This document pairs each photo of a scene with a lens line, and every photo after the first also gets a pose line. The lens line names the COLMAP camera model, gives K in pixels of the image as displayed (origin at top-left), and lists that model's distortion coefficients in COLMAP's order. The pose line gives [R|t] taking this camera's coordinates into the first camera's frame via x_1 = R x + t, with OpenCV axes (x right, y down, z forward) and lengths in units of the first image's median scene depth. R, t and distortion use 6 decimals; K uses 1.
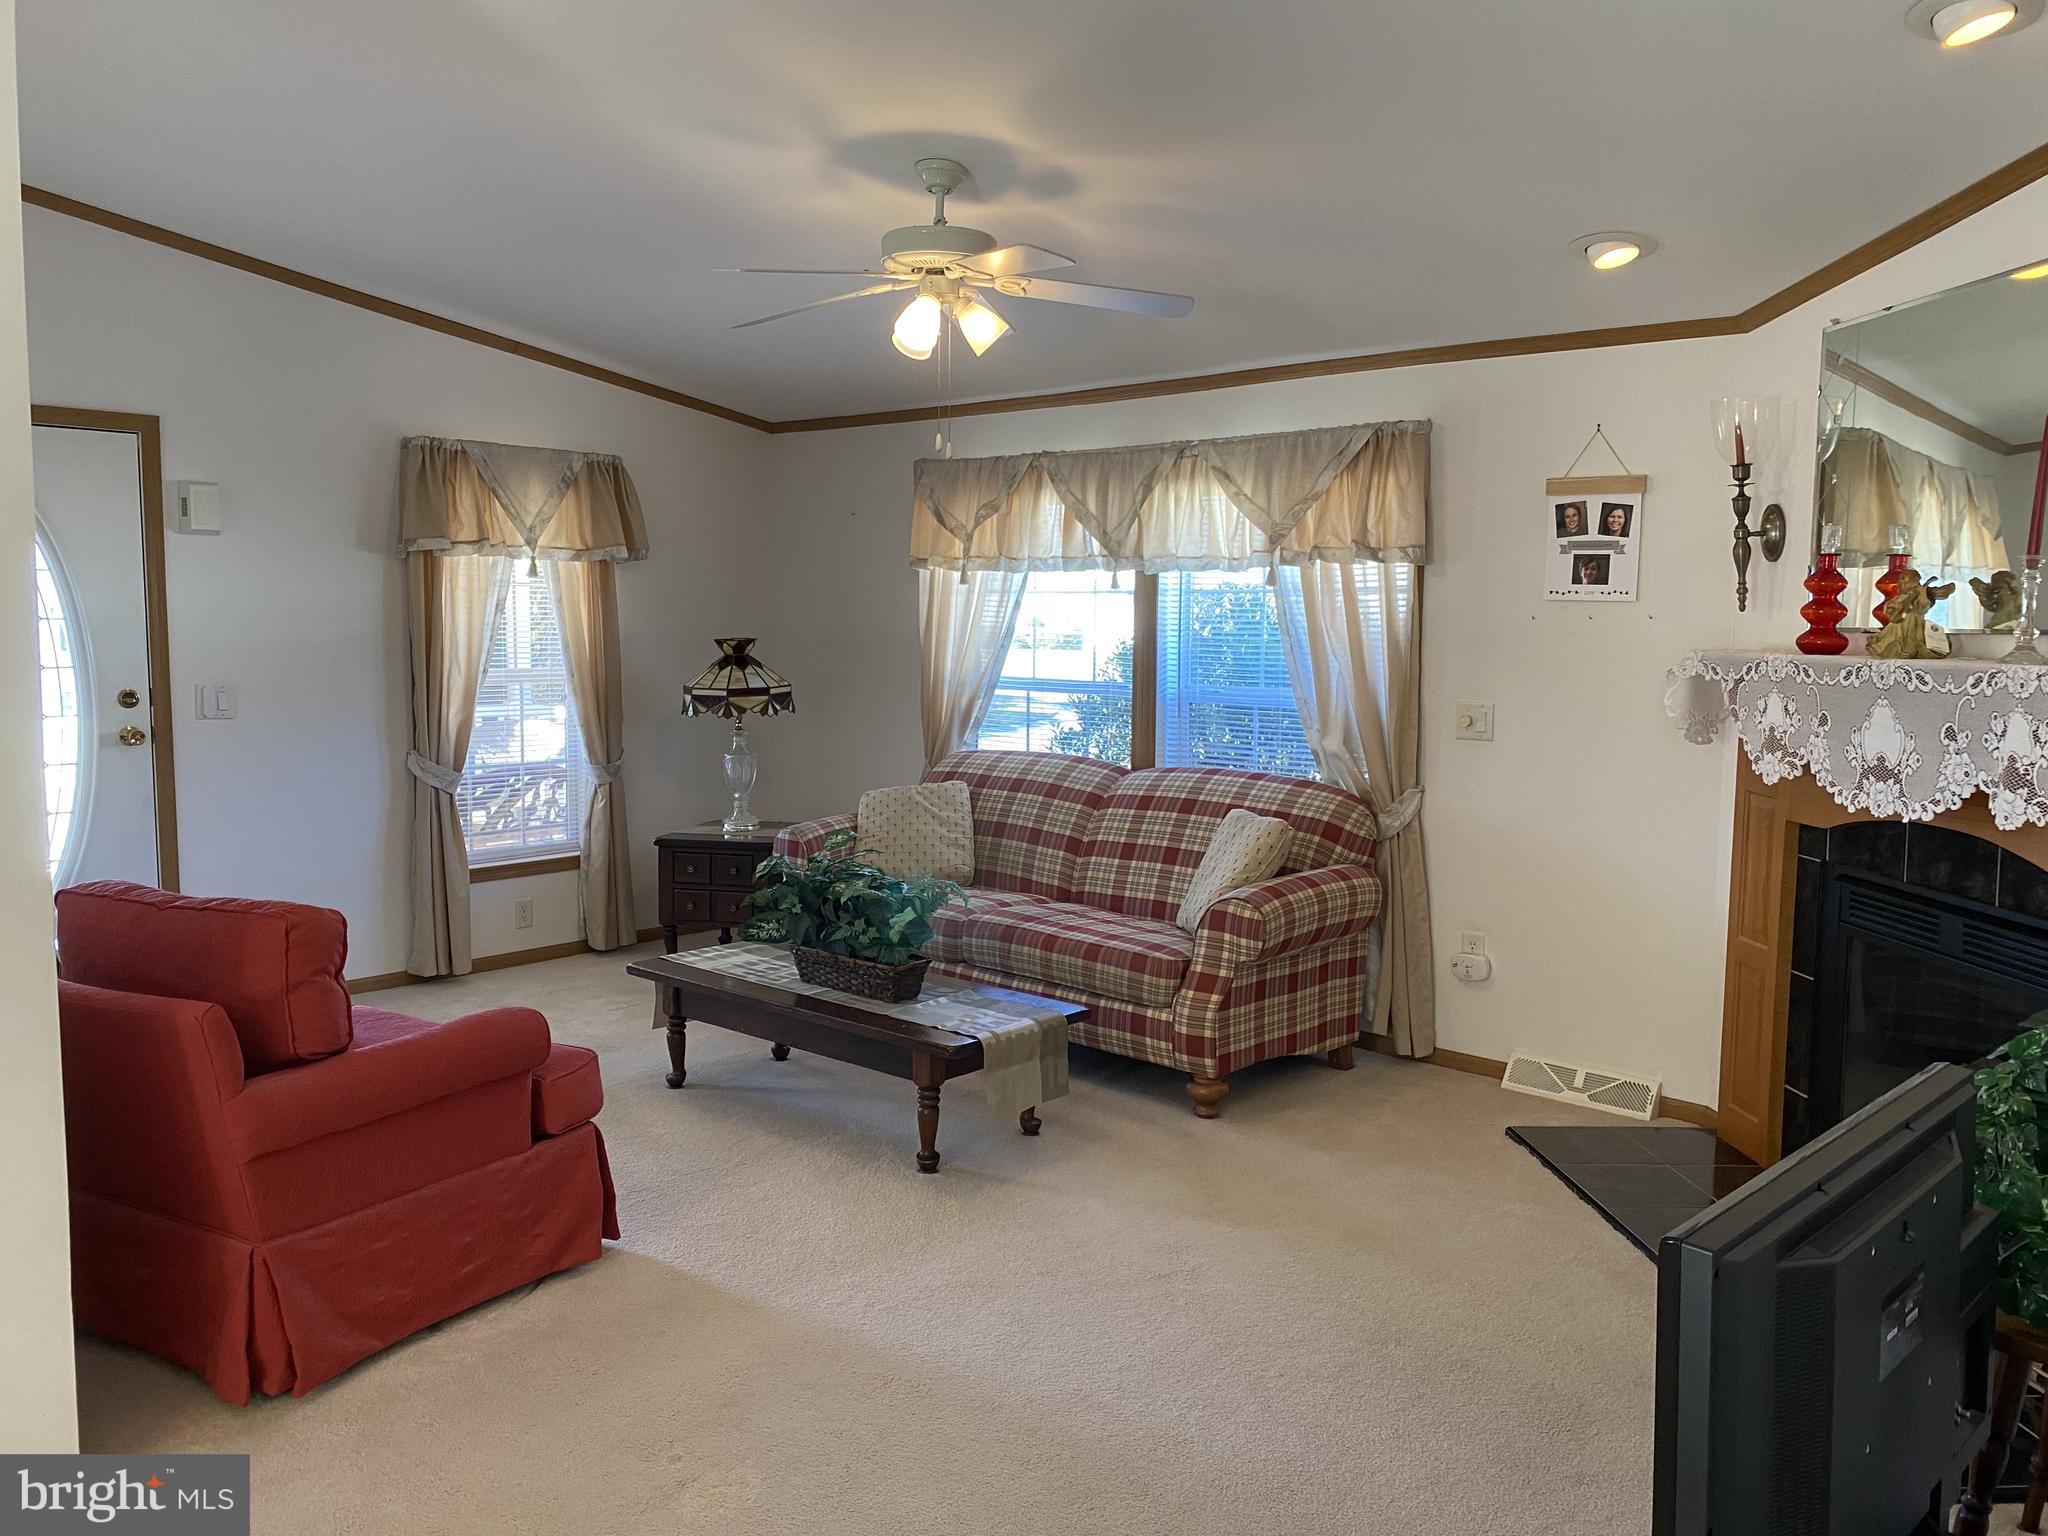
lens RADIAL K [[1554.2, 0, 1024.0], [0, 1554.2, 768.0], [0, 0, 1]] dist [0.078774, -0.086223]
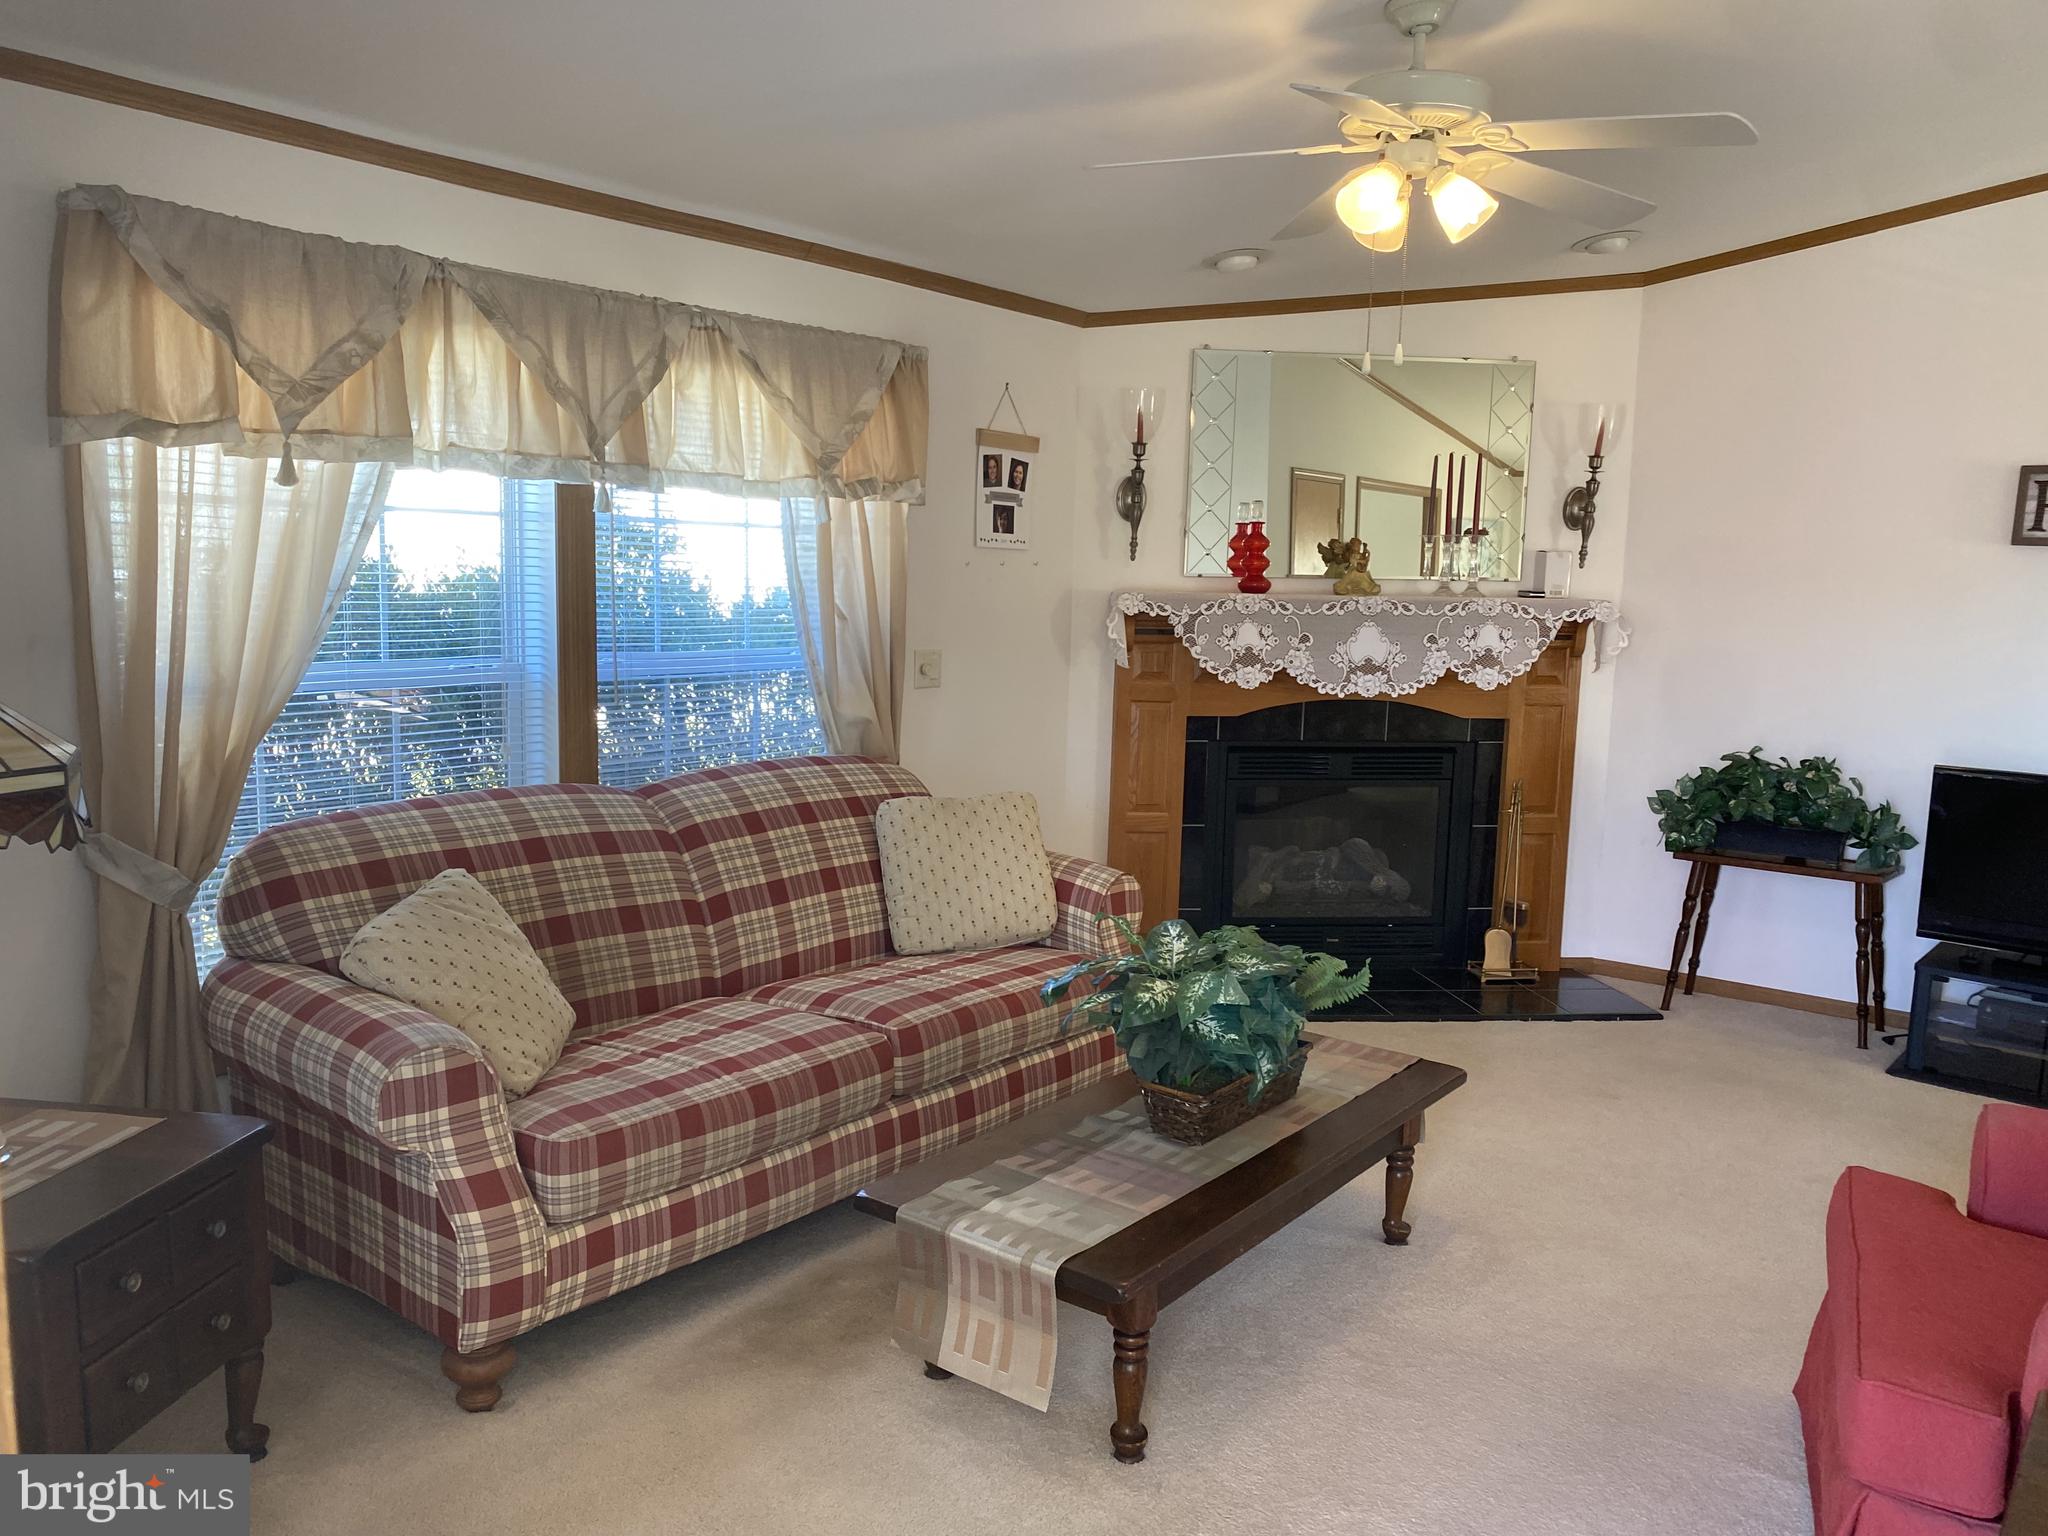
lens RADIAL K [[1547.9, 0, 1021.2], [0, 1547.9, 781.8], [0, 0, 1]] dist [0.158952, -0.345985]
pose [[-0.060041, -0.148474, 0.987092, -0.723832], [0.076563, 0.985278, 0.152859, -0.109981], [-0.995255, 0.084752, -0.047790, 1.045277]]
